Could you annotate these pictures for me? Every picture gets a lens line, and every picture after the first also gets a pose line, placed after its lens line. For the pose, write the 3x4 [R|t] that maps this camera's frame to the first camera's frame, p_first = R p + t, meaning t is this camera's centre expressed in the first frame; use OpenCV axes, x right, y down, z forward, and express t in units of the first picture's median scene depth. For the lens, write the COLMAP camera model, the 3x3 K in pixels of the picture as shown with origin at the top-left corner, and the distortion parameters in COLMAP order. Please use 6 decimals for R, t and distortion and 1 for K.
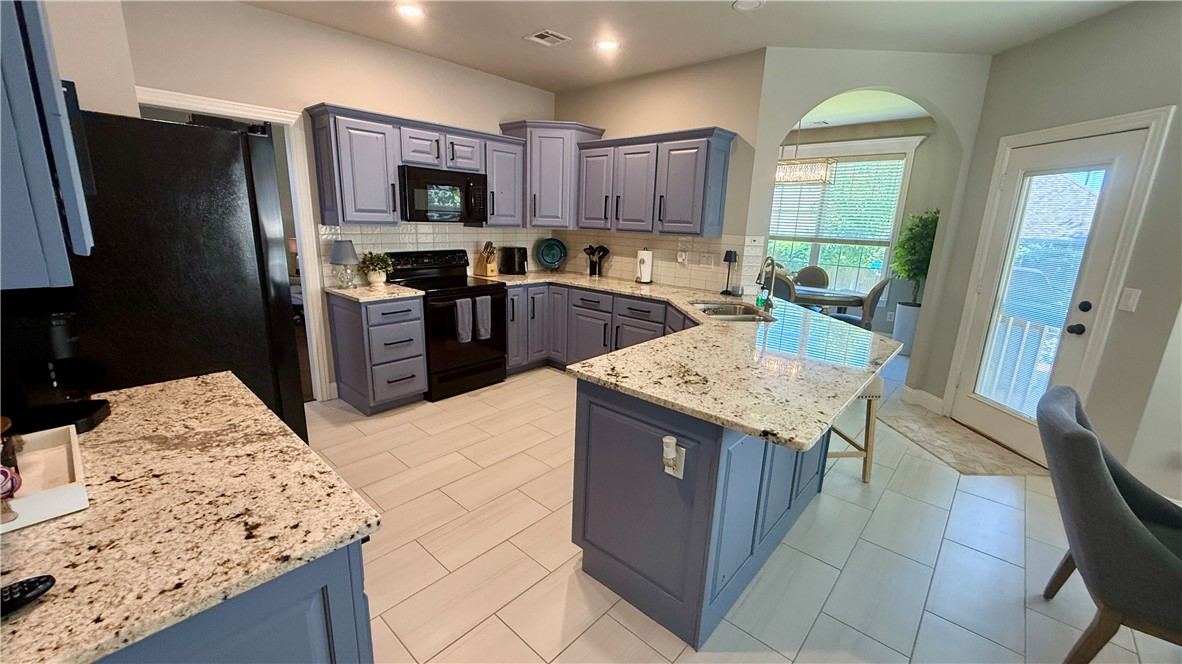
lens RADIAL K [[471.2, 0, 588.2], [0, 471.2, 330.4], [0, 0, 1]] dist [0.000448, 0.000339]
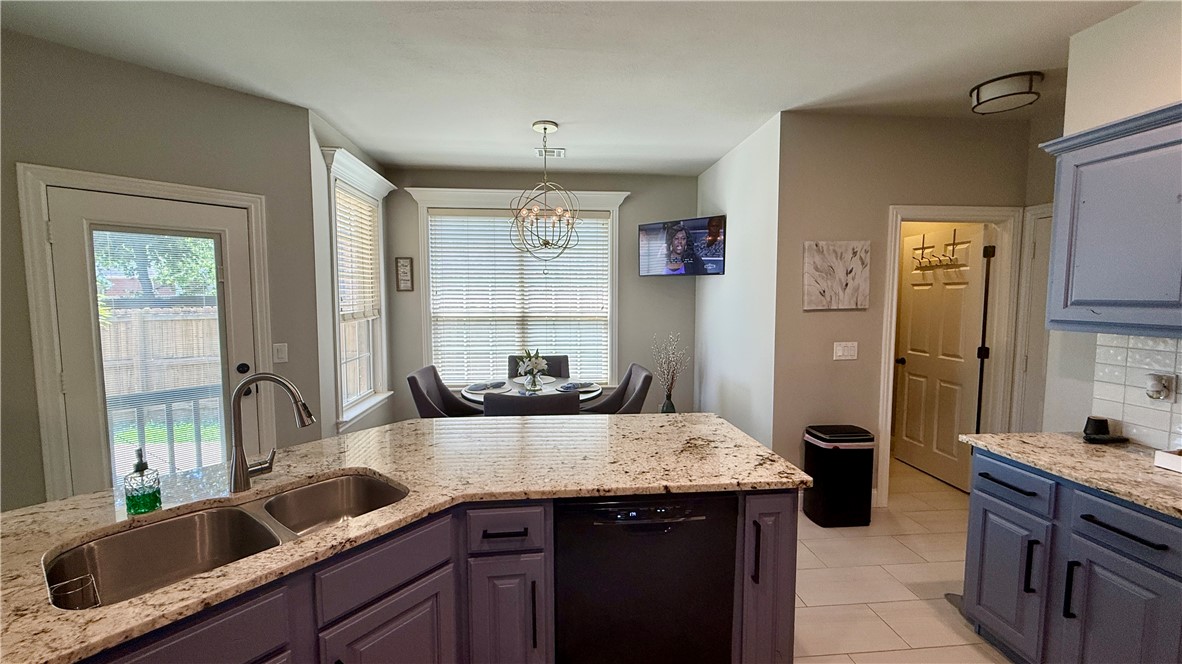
lens RADIAL K [[471.2, 0, 588.2], [0, 471.2, 330.4], [0, 0, 1]] dist [0.000448, 0.000339]
pose [[-0.734701, -0.086296, 0.672880, -0.149446], [0.132811, 0.954386, 0.267411, -0.231011], [-0.665264, 0.285833, -0.689727, 0.890664]]
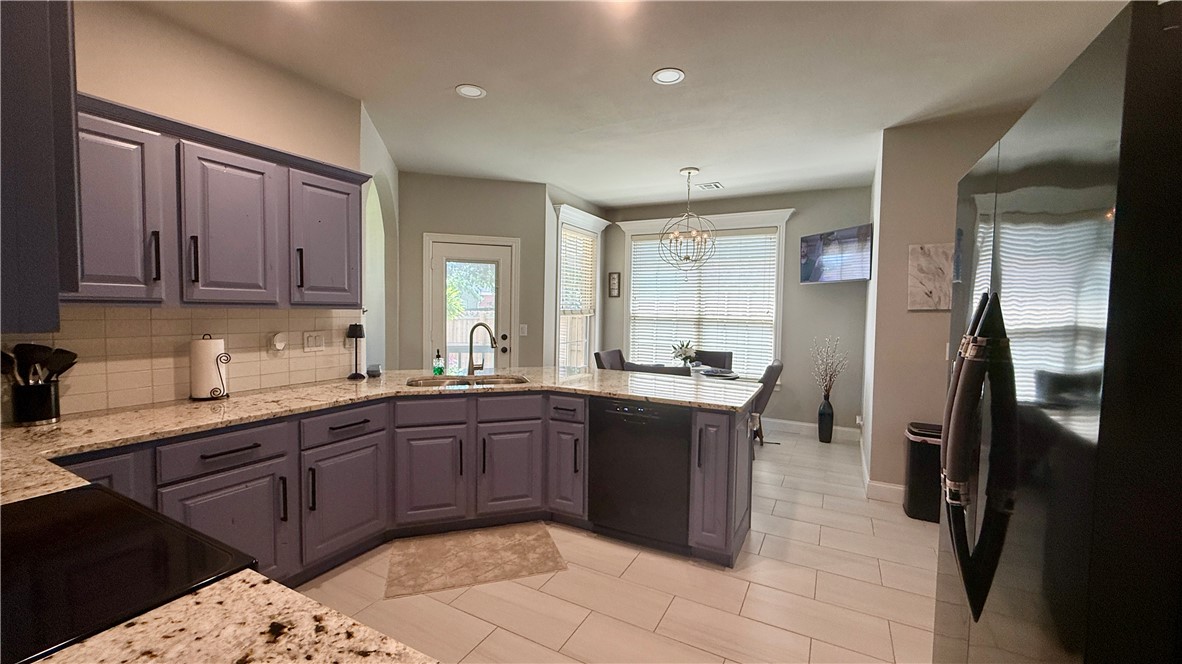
lens RADIAL K [[471.2, 0, 588.2], [0, 471.2, 330.4], [0, 0, 1]] dist [0.000448, 0.000339]
pose [[-0.243986, -0.082141, 0.966294, -0.586892], [0.200174, 0.970683, 0.133057, -0.189745], [-0.948895, 0.225891, -0.220391, 0.816015]]
